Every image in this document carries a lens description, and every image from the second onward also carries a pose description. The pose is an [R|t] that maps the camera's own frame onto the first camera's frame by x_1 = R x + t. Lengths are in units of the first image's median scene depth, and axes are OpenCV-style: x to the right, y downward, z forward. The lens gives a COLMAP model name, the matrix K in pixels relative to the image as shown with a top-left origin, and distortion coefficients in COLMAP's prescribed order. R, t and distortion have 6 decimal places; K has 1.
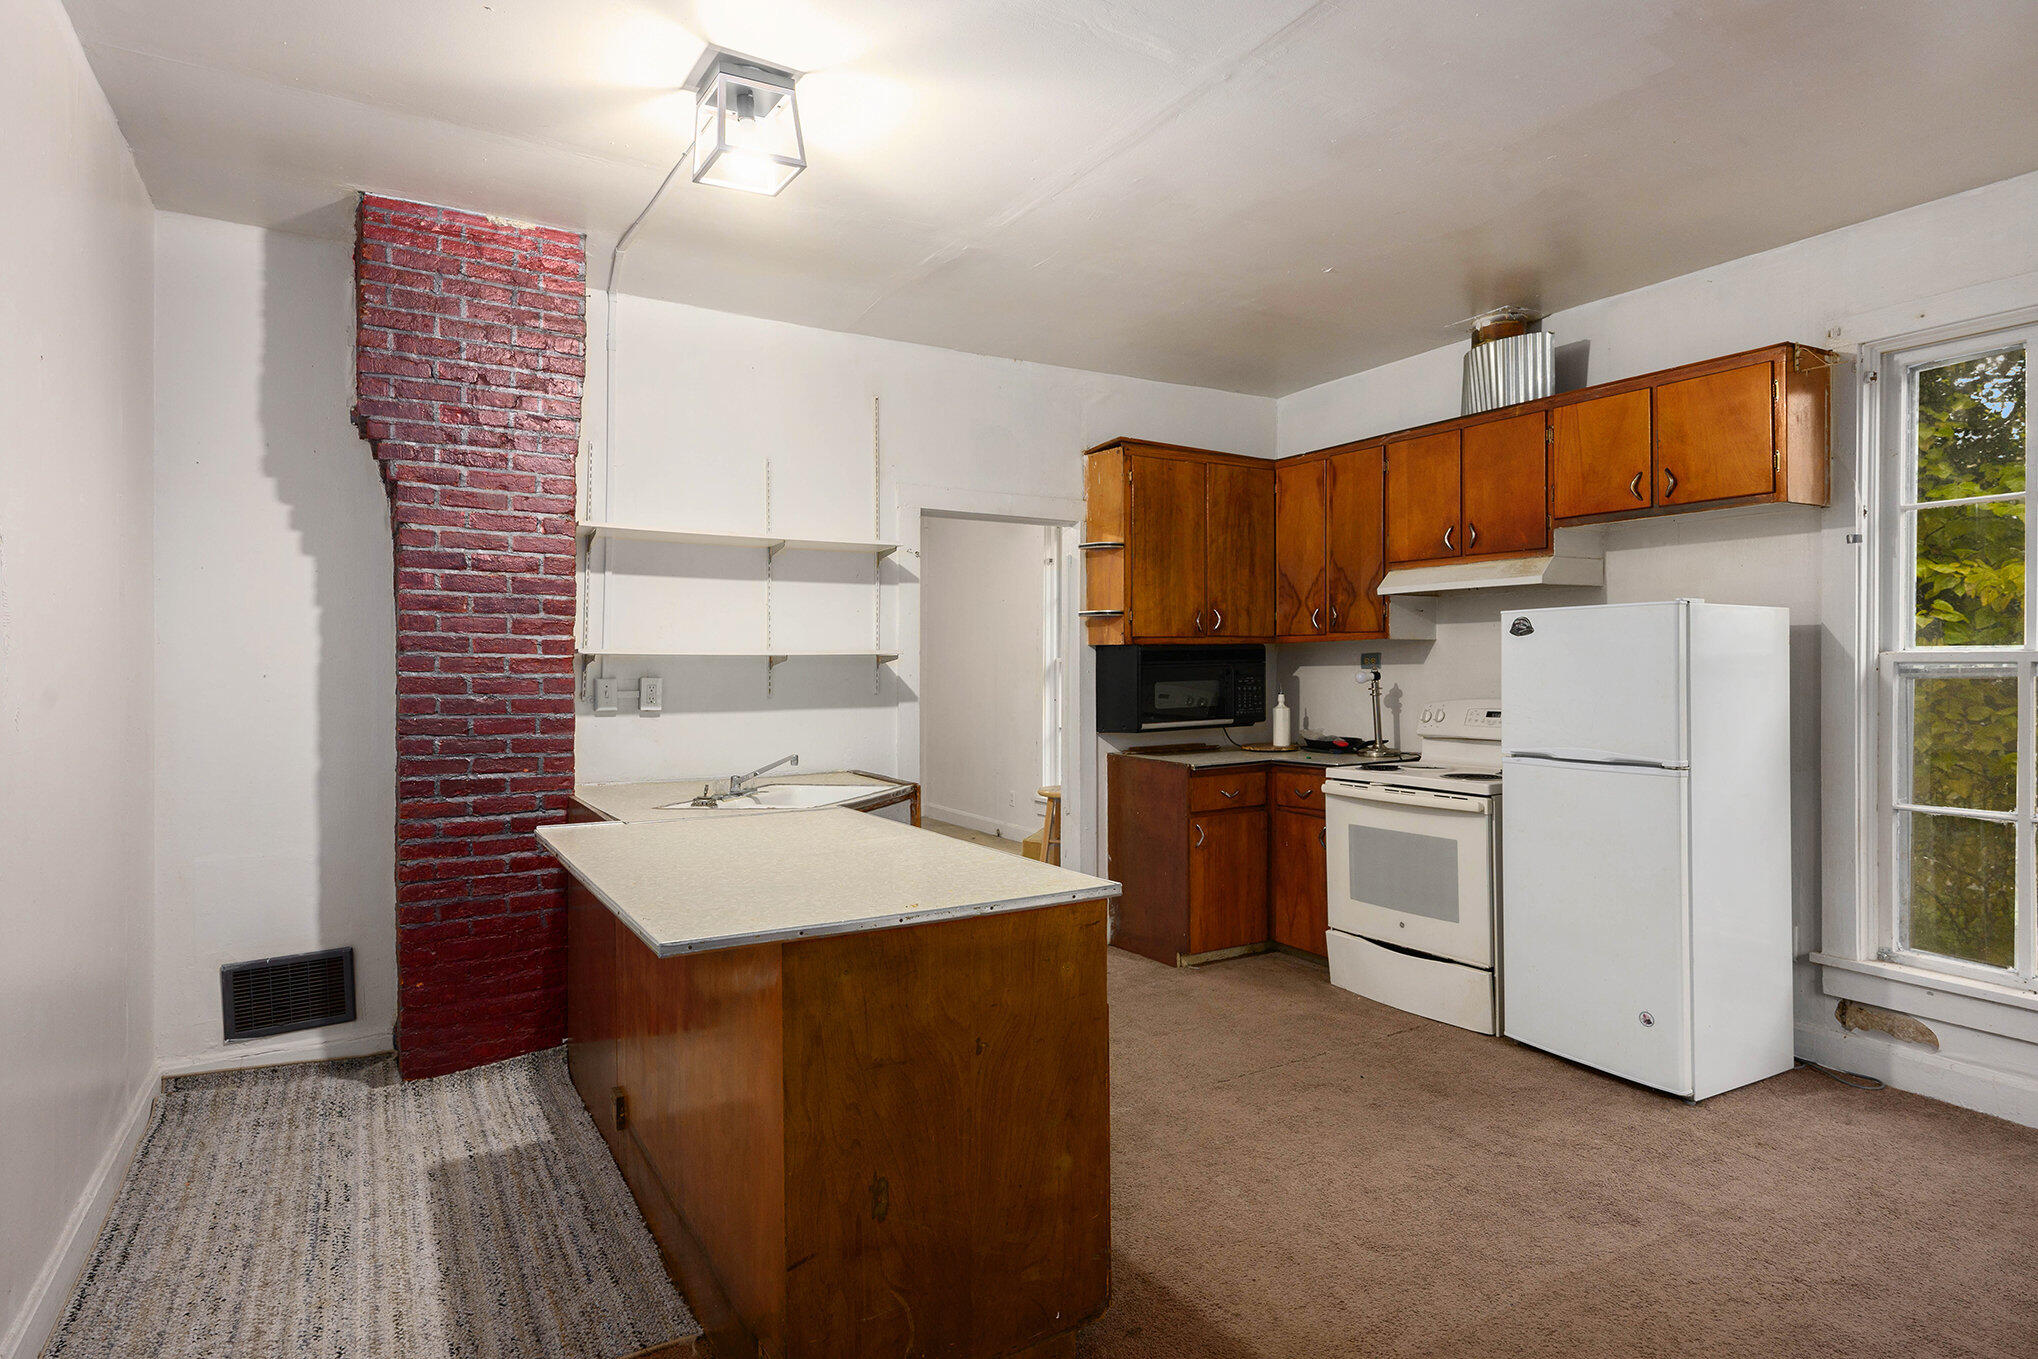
lens RADIAL K [[1062.6, 0, 1017.8], [0, 1062.6, 670.2], [0, 0, 1]] dist [0.005665, 0.000863]
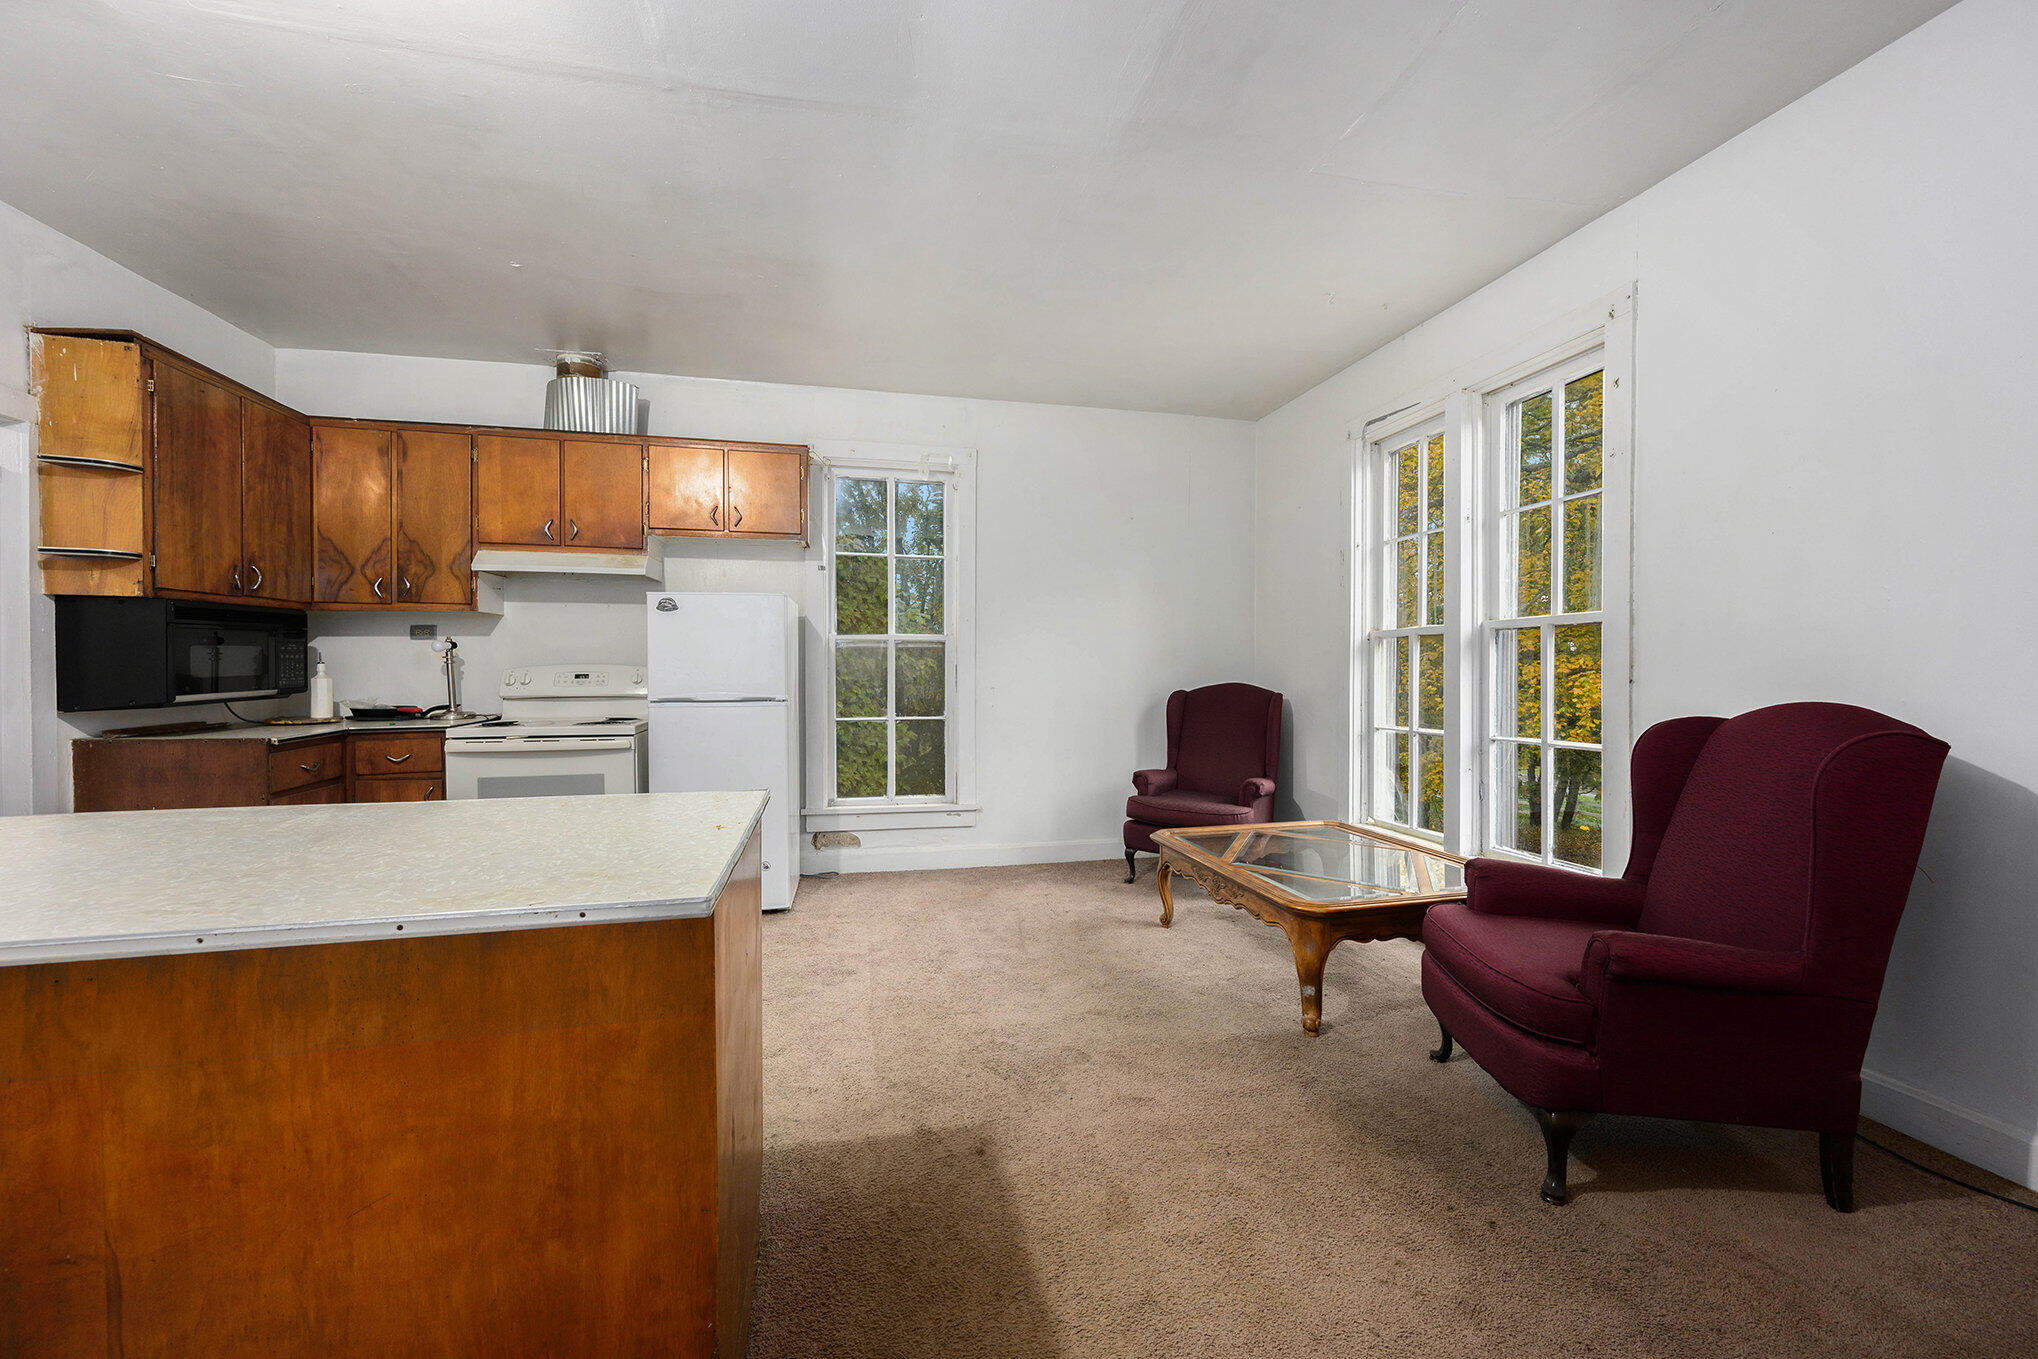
lens RADIAL K [[801.1, 0, 1018.8], [0, 801.1, 673.7], [0, 0, 1]] dist [-0.002593, -0.000312]
pose [[0.323136, -0.006942, 0.946327, -0.250537], [-0.000298, 0.999972, 0.007437, 0.028697], [-0.946352, -0.002685, 0.323125, 0.190413]]
